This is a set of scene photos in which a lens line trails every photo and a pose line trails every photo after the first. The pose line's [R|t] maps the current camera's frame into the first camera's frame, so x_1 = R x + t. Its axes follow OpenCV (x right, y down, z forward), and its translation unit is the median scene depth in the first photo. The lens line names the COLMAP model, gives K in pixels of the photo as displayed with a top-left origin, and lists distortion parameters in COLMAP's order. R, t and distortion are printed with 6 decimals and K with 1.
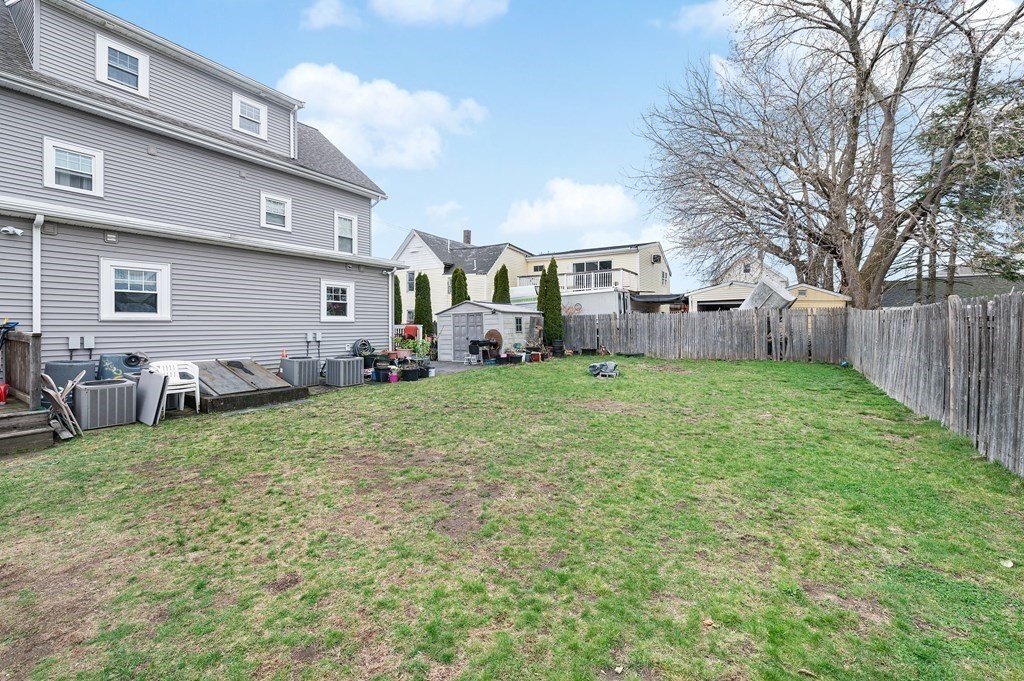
lens RADIAL K [[412.0, 0, 513.6], [0, 412.0, 333.7], [0, 0, 1]] dist [-0.002935, -0.000405]
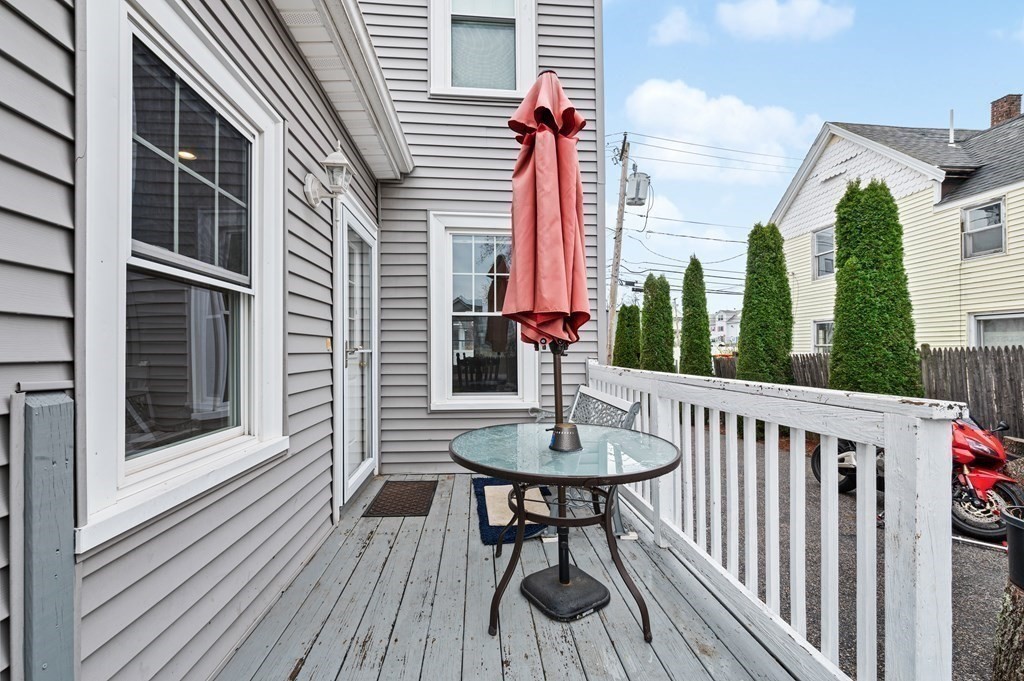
lens RADIAL K [[412.0, 0, 512.6], [0, 412.0, 348.5], [0, 0, 1]] dist [-0.002935, -0.000405]
pose [[0.620117, -0.007109, -0.784477, -0.124967], [-0.007857, 0.999853, -0.015272, -0.019660], [0.784470, 0.015634, 0.619969, 0.524800]]
